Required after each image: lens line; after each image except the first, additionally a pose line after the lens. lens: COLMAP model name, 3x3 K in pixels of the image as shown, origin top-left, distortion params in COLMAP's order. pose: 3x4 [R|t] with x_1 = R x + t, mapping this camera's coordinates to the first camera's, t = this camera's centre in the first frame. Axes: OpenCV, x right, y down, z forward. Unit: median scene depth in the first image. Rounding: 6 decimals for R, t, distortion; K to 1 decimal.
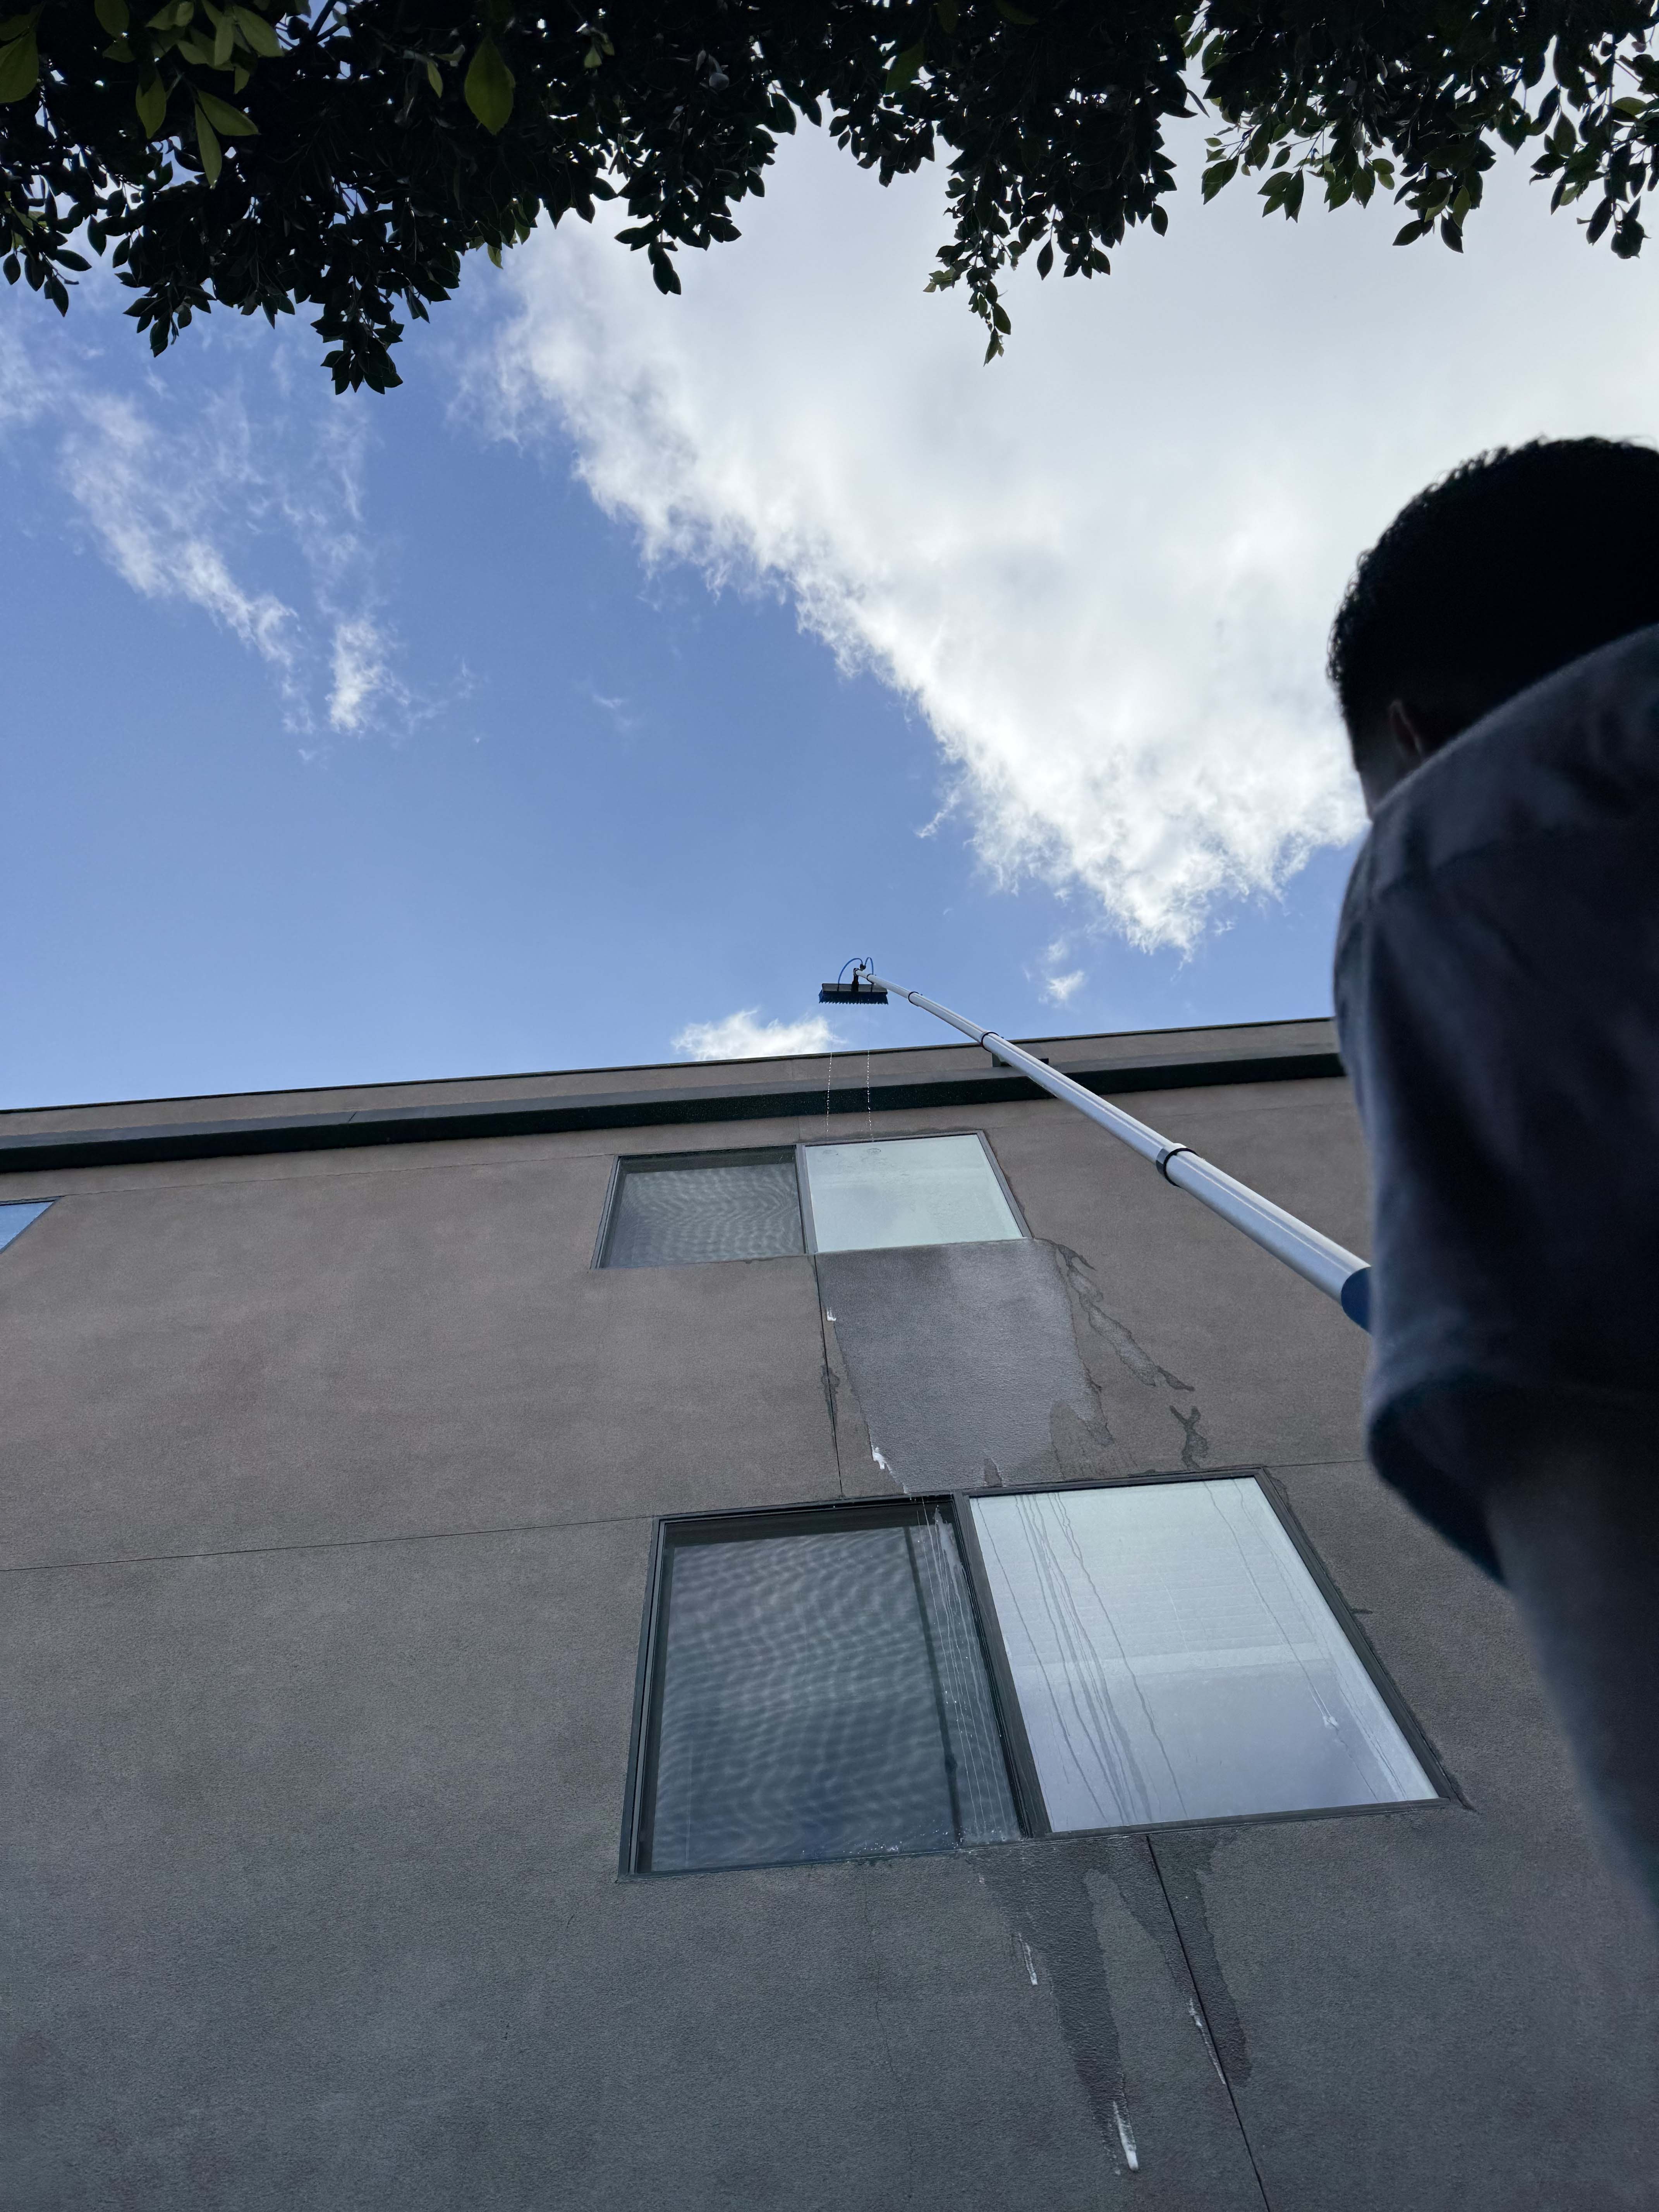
lens RADIAL K [[1557.7, 0, 821.4], [0, 1557.7, 1092.7], [0, 0, 1]] dist [0.067382, -0.086671]
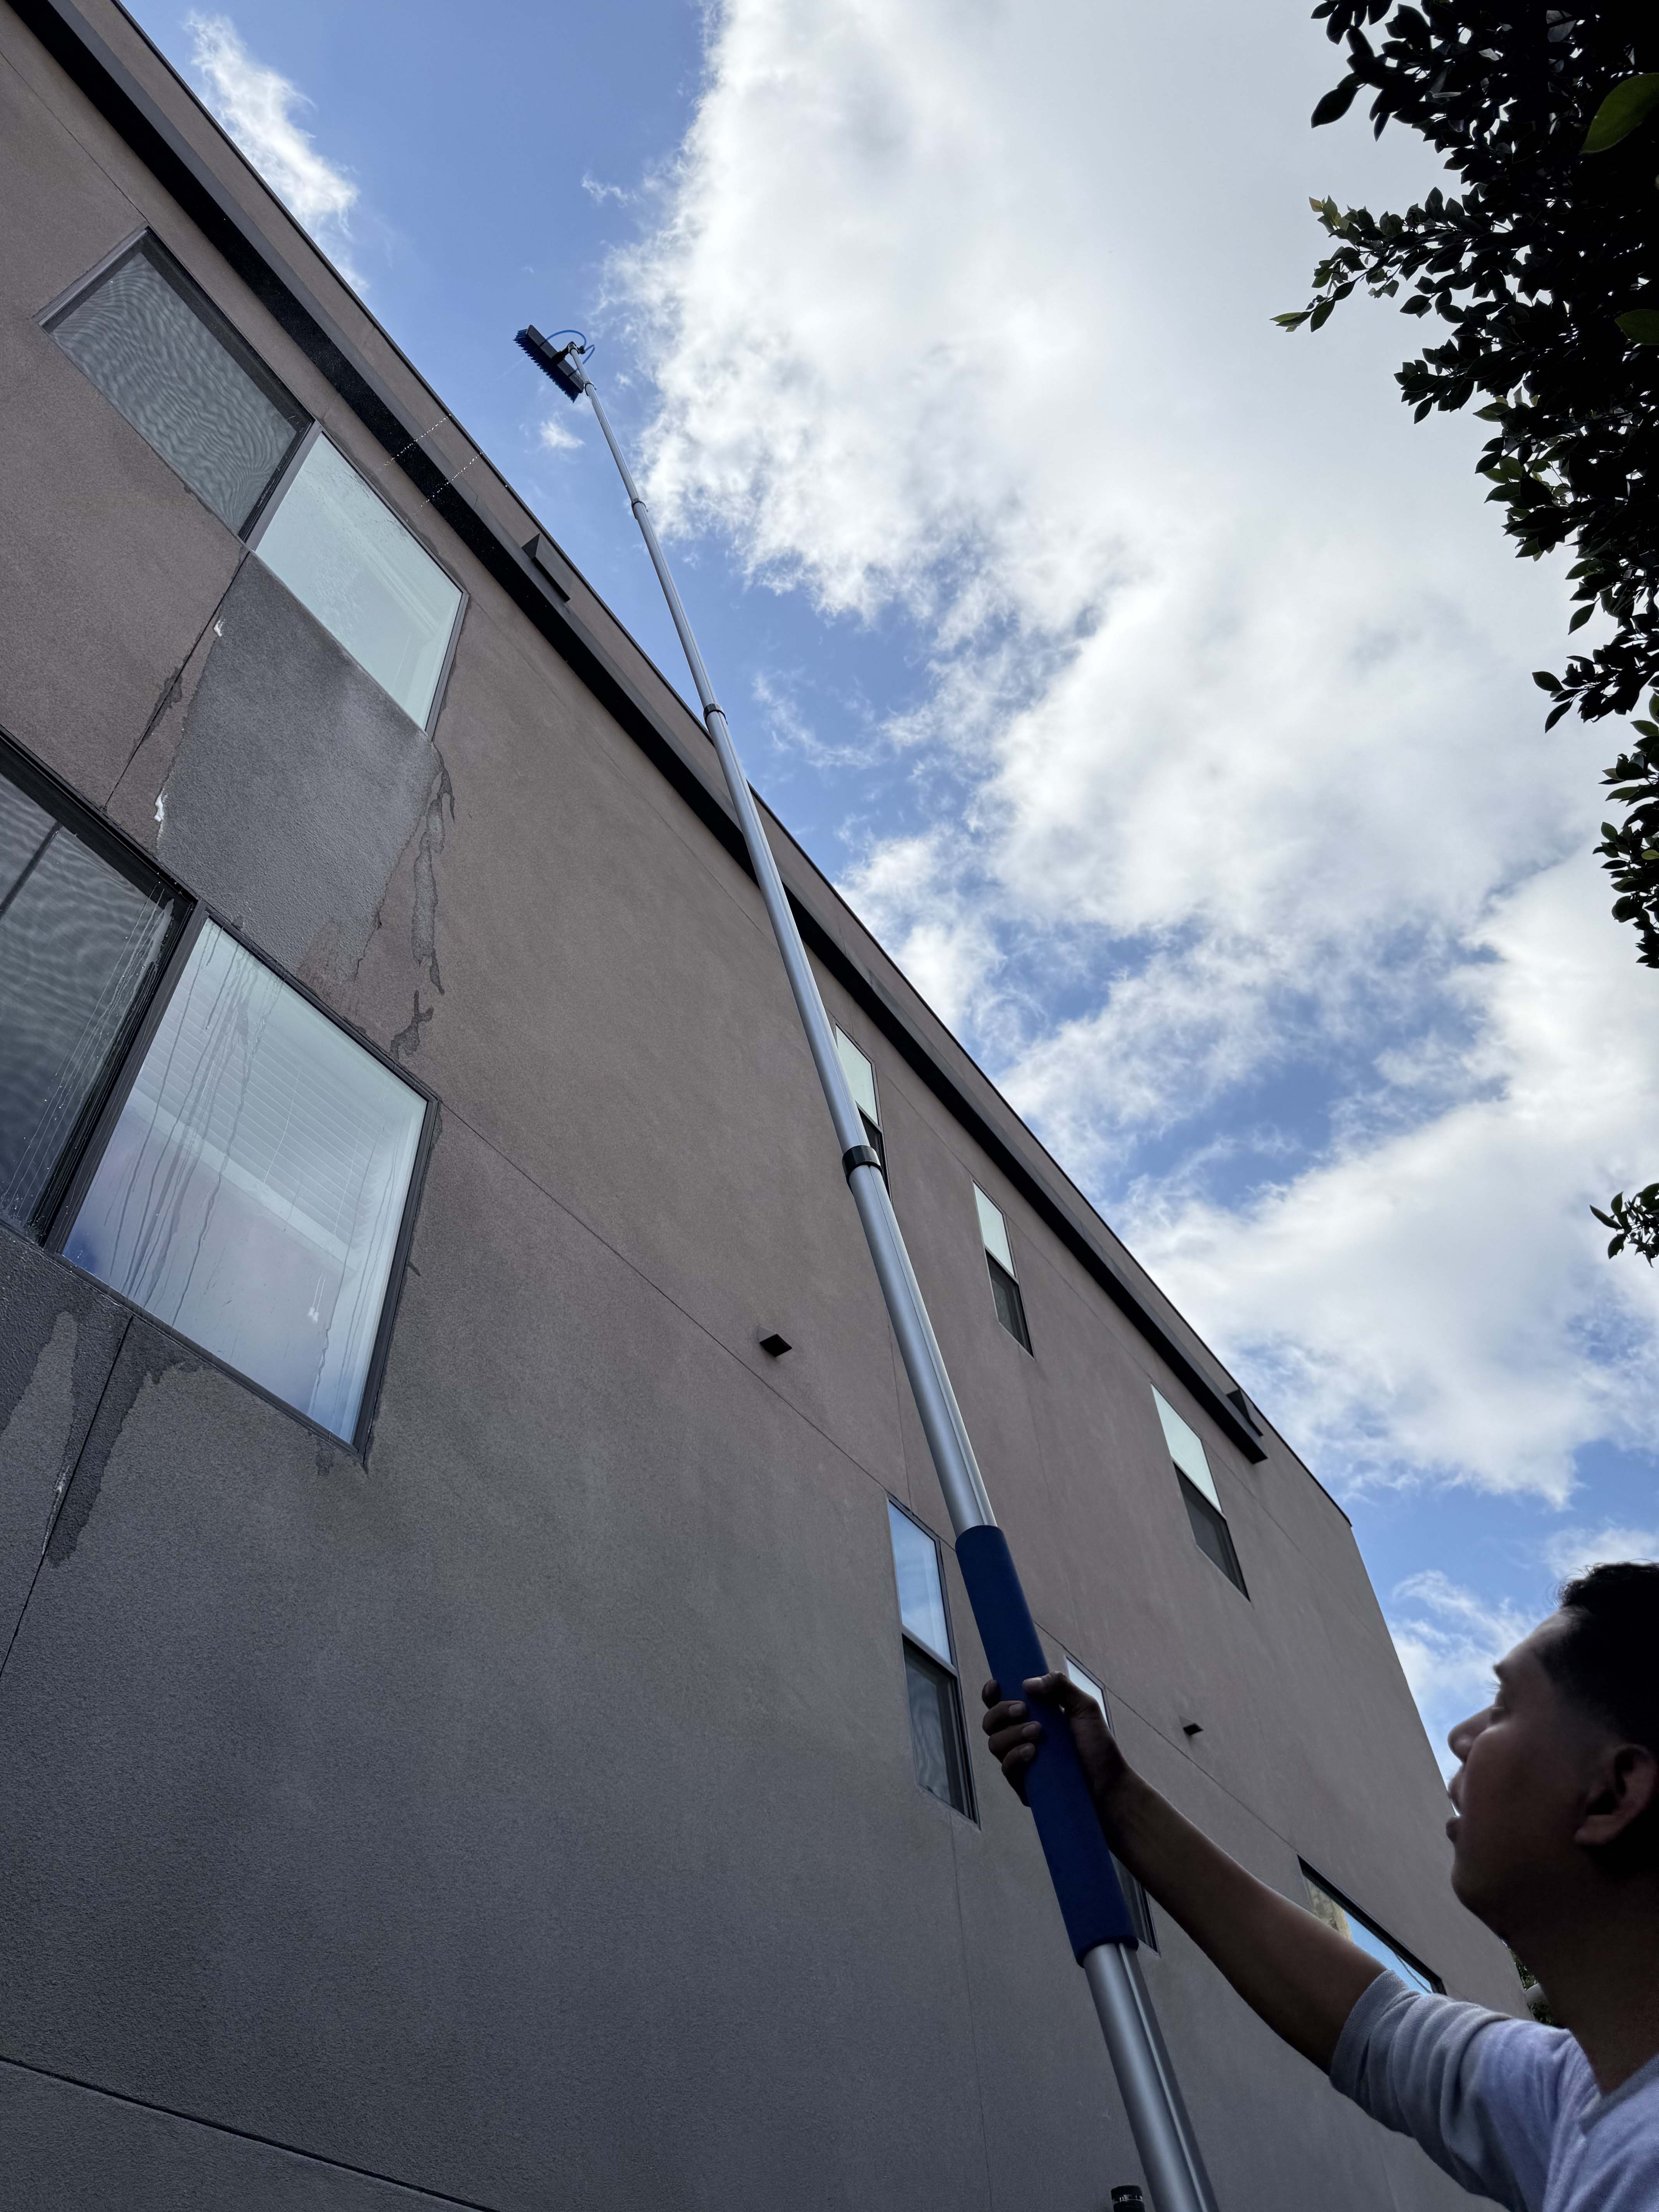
lens RADIAL K [[1557.7, 0, 817.3], [0, 1557.7, 1092.6], [0, 0, 1]] dist [0.067382, -0.086671]
pose [[0.514197, 0.667190, 0.538942, -0.159338], [-0.806745, 0.589555, 0.039857, -0.009384], [-0.291144, -0.455283, 0.841399, 0.059833]]
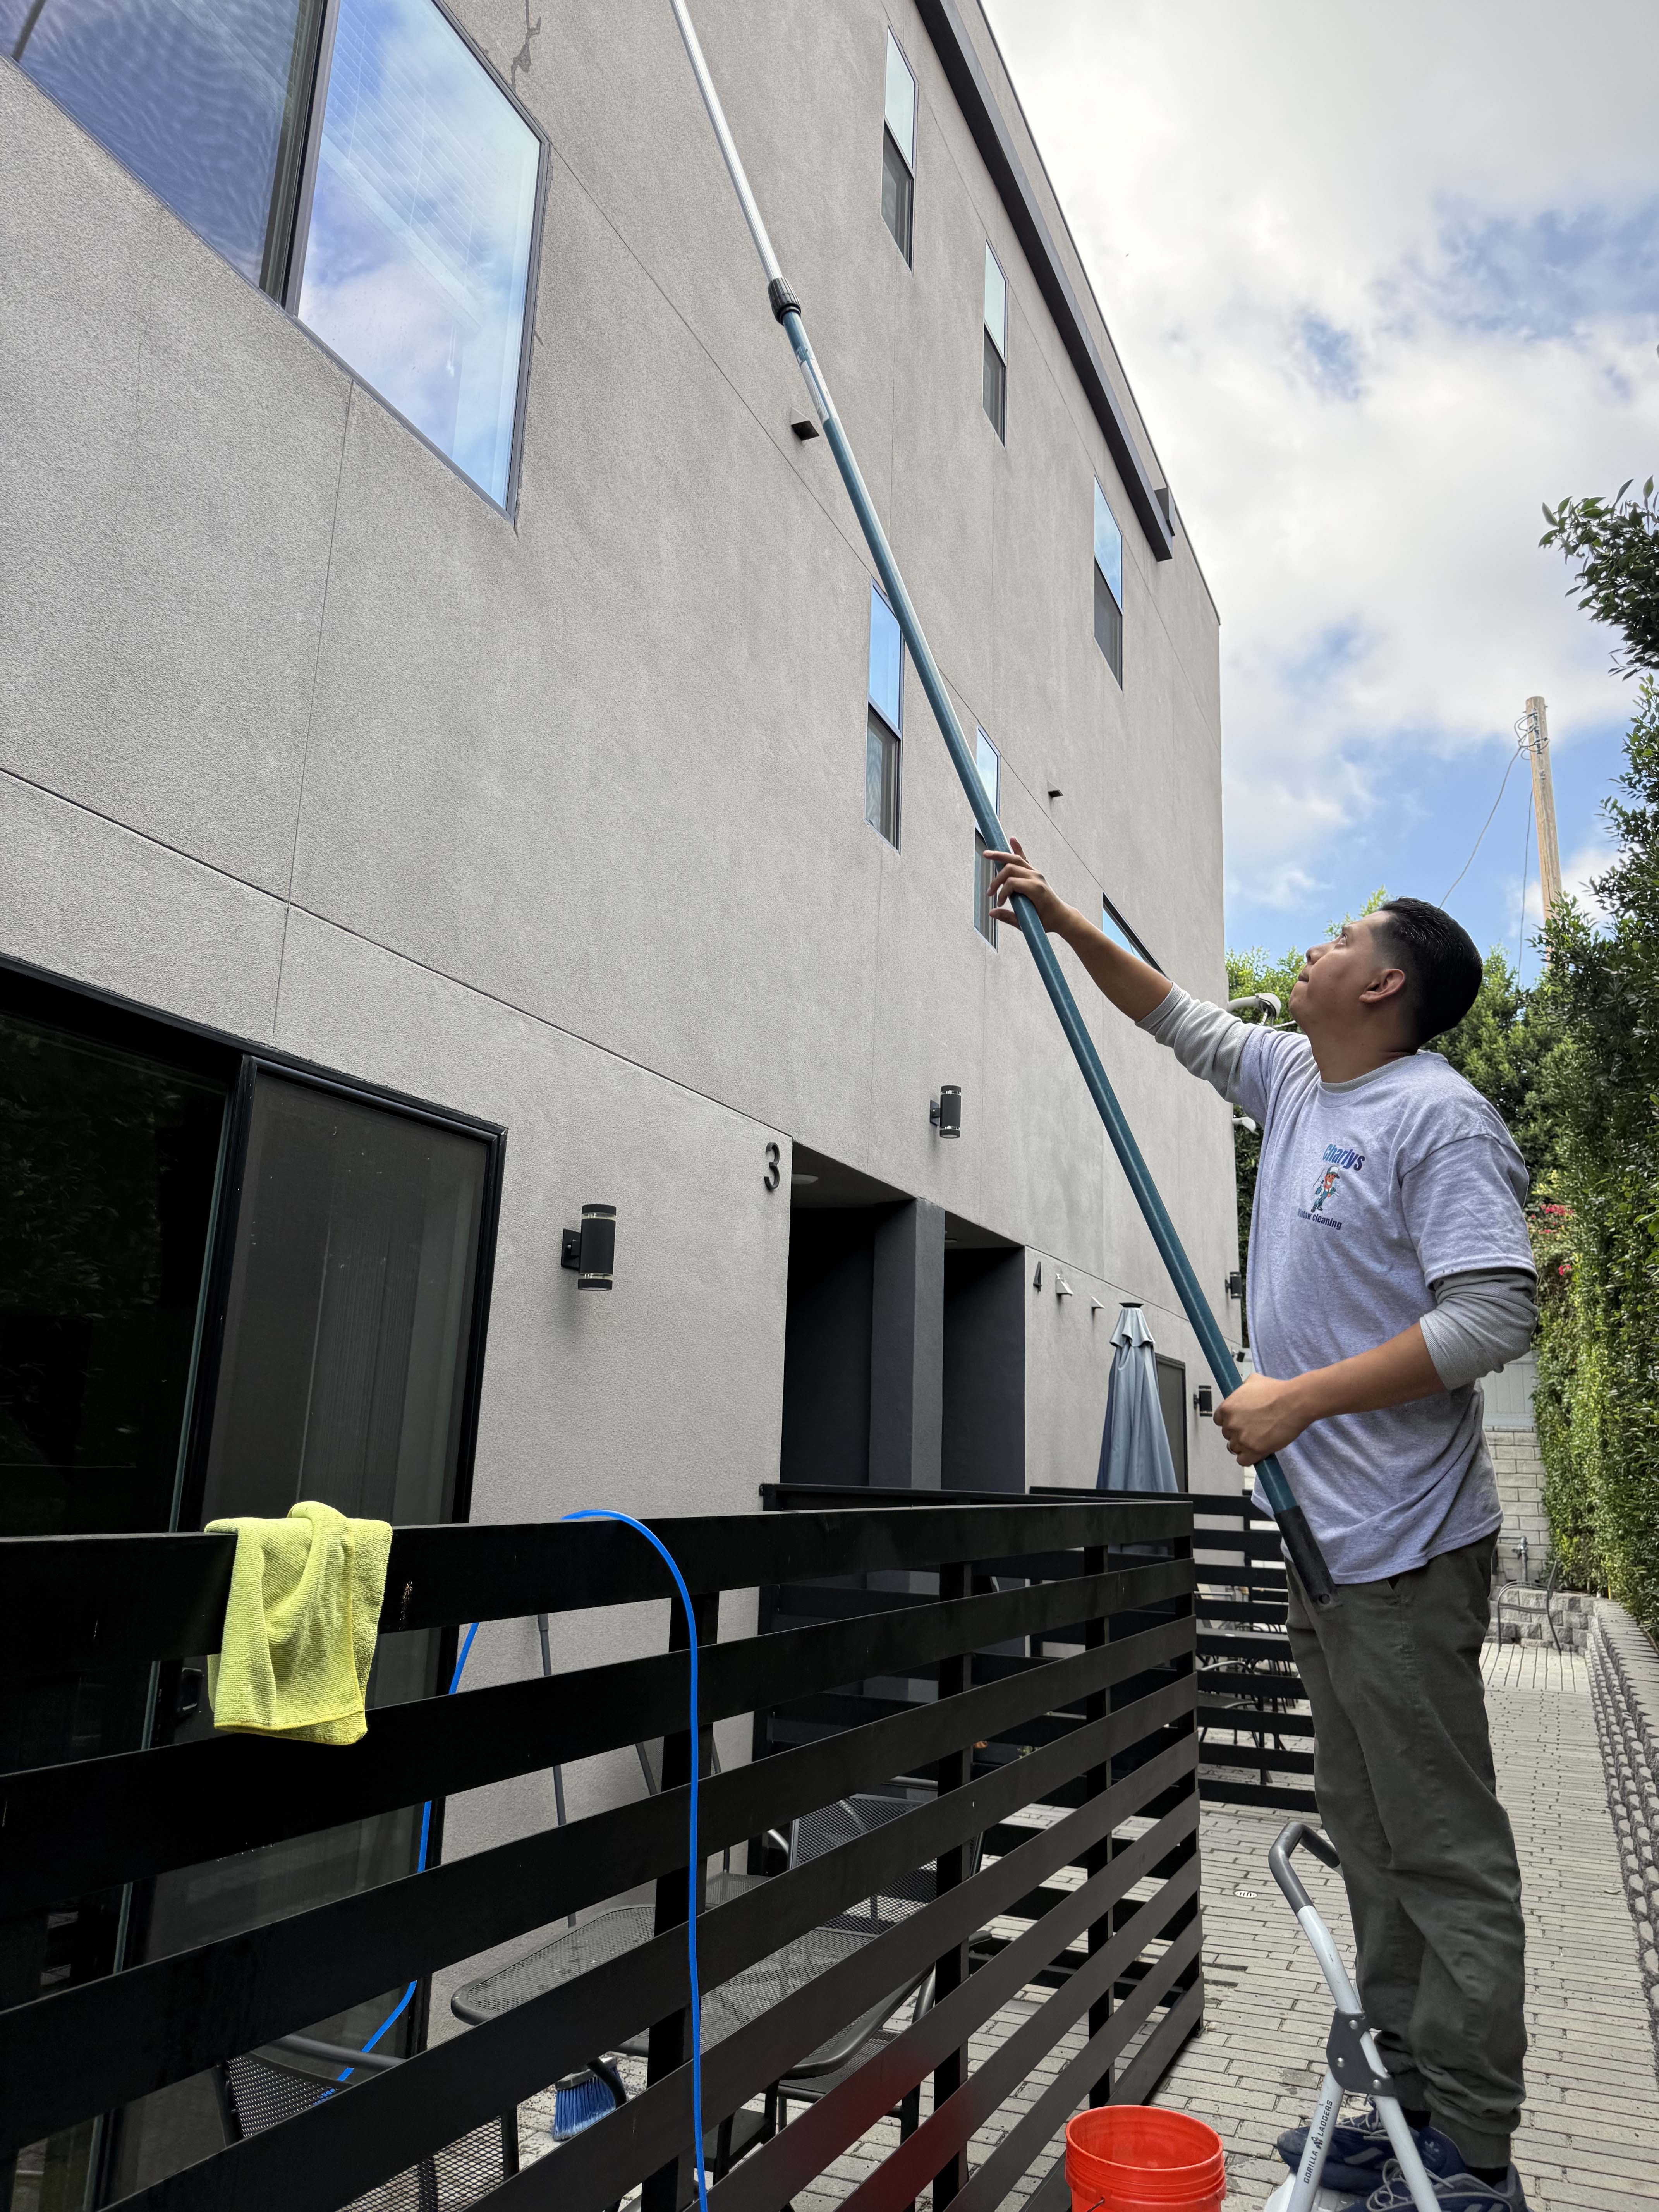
lens RADIAL K [[1557.7, 0, 833.1], [0, 1557.7, 1096.2], [0, 0, 1]] dist [0.067382, -0.086671]
pose [[0.354024, 0.278060, 0.892944, -0.432158], [-0.904141, 0.345911, 0.250748, 0.025366], [-0.239156, -0.896119, 0.373866, -0.007360]]
